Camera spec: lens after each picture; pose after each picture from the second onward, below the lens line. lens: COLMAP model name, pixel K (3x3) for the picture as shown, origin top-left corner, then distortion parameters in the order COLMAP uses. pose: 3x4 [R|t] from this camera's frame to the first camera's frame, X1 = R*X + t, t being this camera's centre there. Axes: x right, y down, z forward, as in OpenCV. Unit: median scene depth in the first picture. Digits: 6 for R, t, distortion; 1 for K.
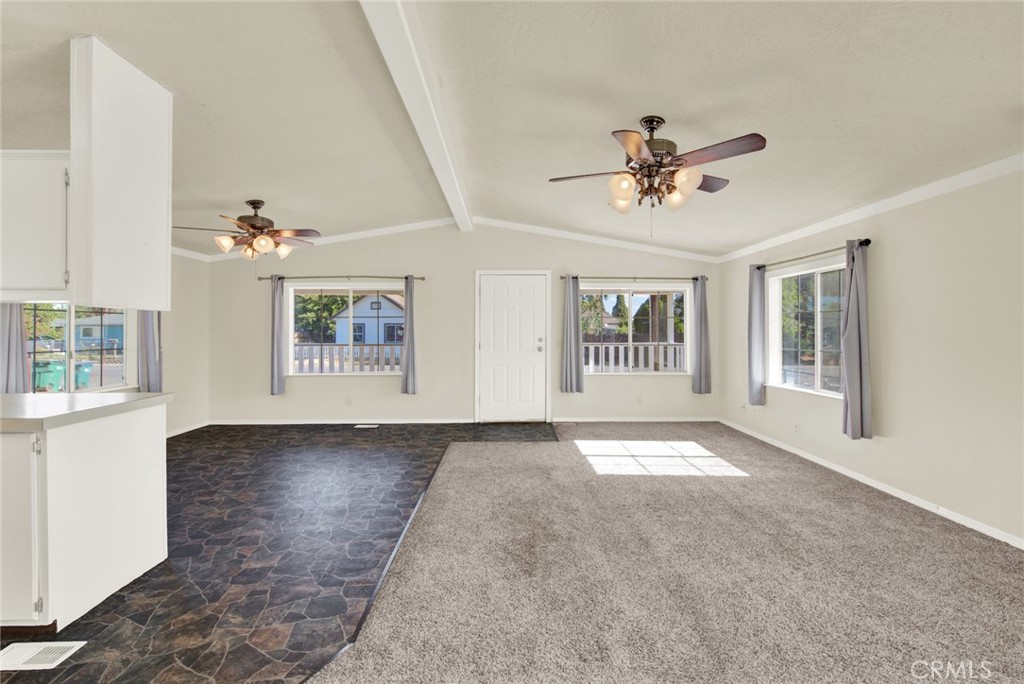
lens RADIAL K [[414.1, 0, 516.1], [0, 414.1, 334.7], [0, 0, 1]] dist [-0.000788, -0.001582]
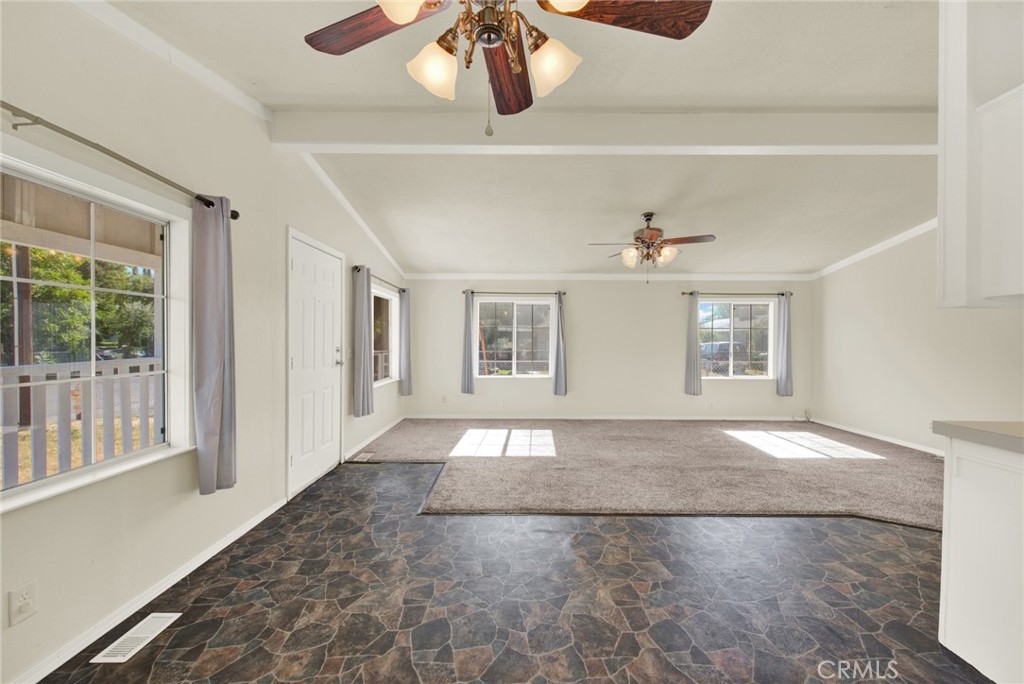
lens RADIAL K [[414.1, 0, 501.0], [0, 414.1, 349.2], [0, 0, 1]] dist [-0.000788, -0.001582]
pose [[0.055043, -0.020884, 0.998266, -0.650379], [0.005311, 0.999773, 0.020623, -0.002679], [-0.998470, 0.004167, 0.055142, 0.701472]]
